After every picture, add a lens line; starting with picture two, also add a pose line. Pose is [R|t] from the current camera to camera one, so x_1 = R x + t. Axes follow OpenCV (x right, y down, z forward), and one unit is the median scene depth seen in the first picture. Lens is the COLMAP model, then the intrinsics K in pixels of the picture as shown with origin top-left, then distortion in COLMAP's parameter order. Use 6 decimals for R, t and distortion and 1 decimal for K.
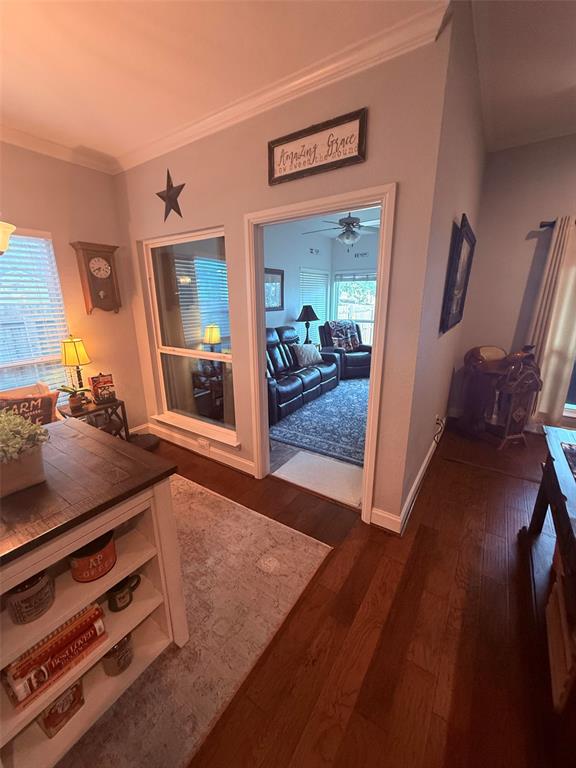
lens RADIAL K [[308.4, 0, 289.7], [0, 308.4, 382.7], [0, 0, 1]] dist [0.001632, 0.000134]
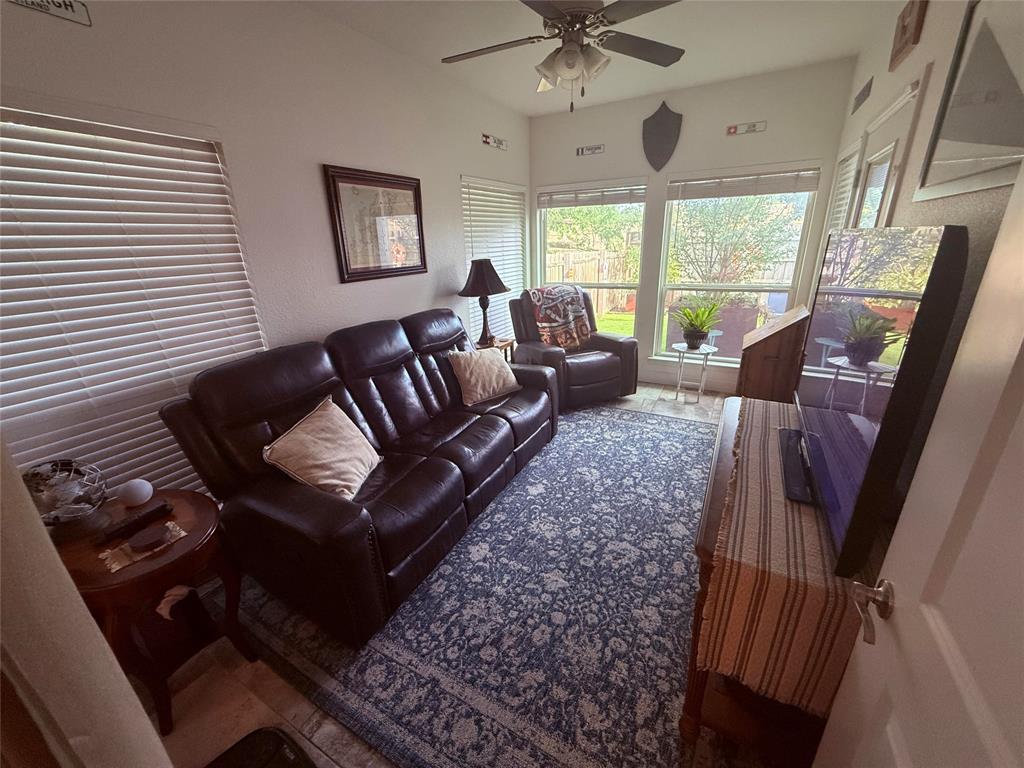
lens RADIAL K [[411.2, 0, 511.6], [0, 411.2, 391.2], [0, 0, 1]] dist [0.001632, 0.000134]
pose [[0.996662, -0.053573, 0.061604, 0.057095], [0.048459, 0.995477, 0.081717, -0.107893], [-0.065703, -0.078459, 0.994750, 0.388212]]
